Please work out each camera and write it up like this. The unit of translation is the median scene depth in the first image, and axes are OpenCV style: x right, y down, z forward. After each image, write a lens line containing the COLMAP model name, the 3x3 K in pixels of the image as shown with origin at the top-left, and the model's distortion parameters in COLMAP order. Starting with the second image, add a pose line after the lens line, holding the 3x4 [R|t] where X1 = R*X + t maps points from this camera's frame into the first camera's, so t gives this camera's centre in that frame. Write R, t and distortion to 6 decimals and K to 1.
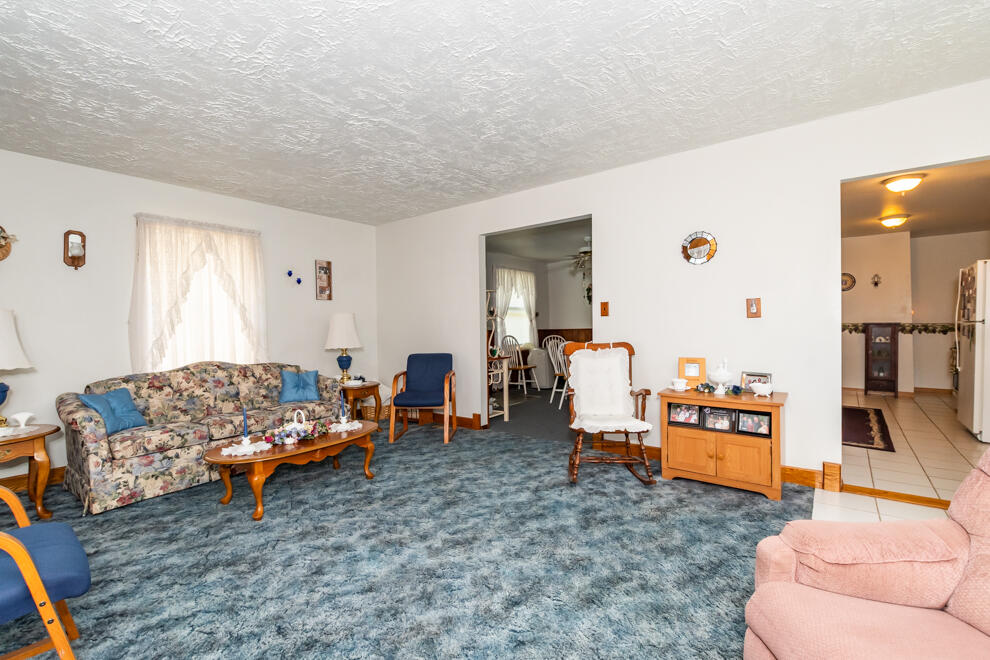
lens RADIAL K [[434.5, 0, 493.5], [0, 434.5, 332.2], [0, 0, 1]] dist [0.004029, 0.000419]
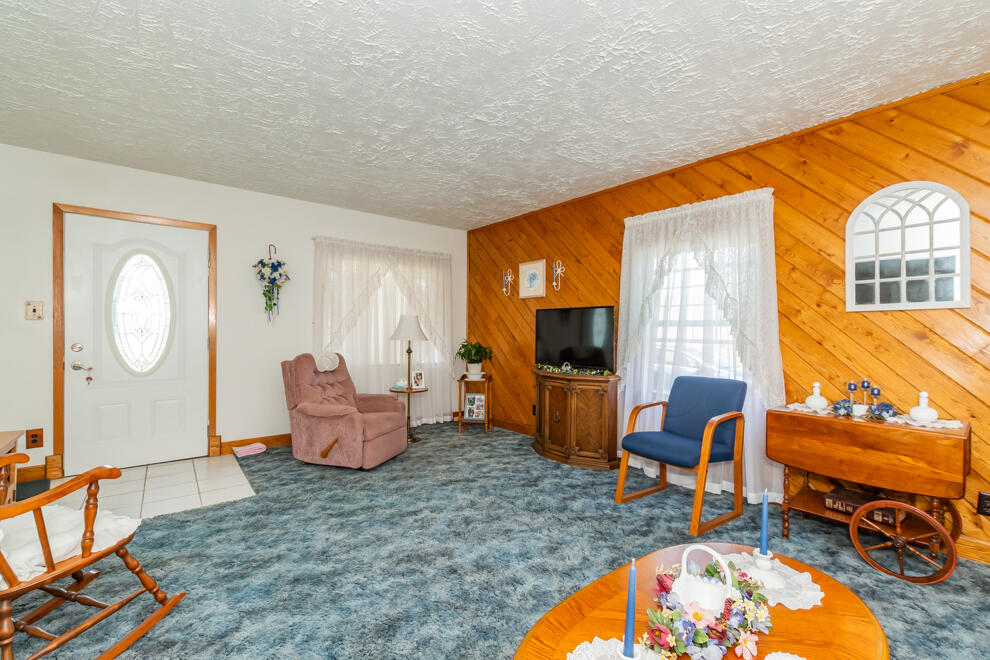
lens RADIAL K [[424.0, 0, 492.3], [0, 424.0, 330.7], [0, 0, 1]] dist [-0.000282, -0.000190]
pose [[-0.966074, 0.014614, 0.257853, -0.363001], [0.016116, 0.999863, 0.003714, -0.012166], [-0.257763, 0.007743, -0.966177, 1.397446]]
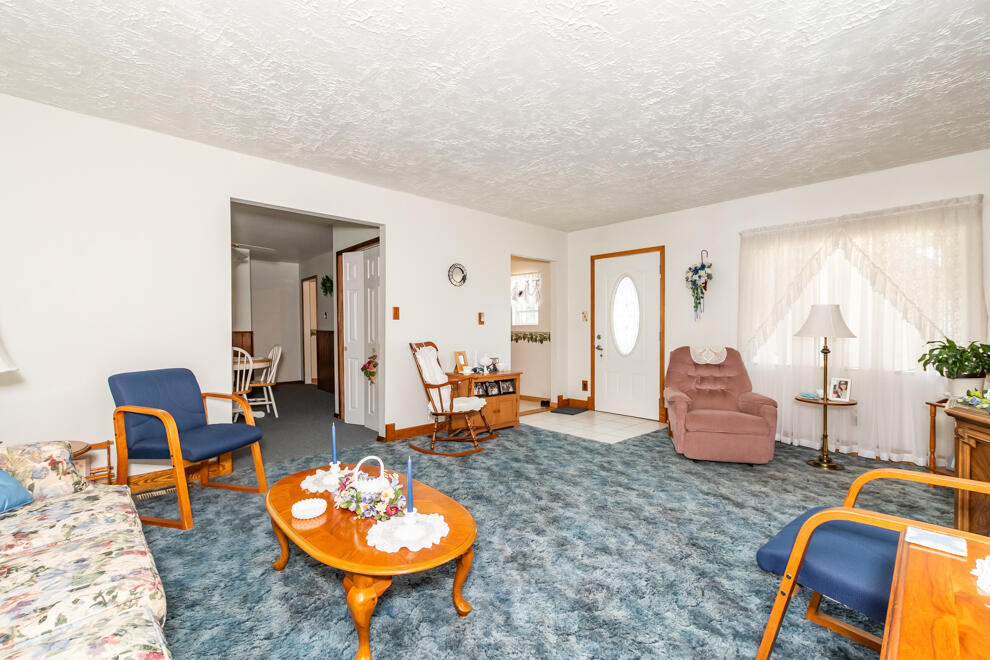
lens RADIAL K [[424.0, 0, 492.3], [0, 424.0, 330.7], [0, 0, 1]] dist [-0.000282, -0.000190]
pose [[0.184946, 0.012428, 0.982670, -0.998266], [0.009796, 0.999847, -0.014489, 0.013337], [-0.982700, 0.012306, 0.184796, 0.716140]]
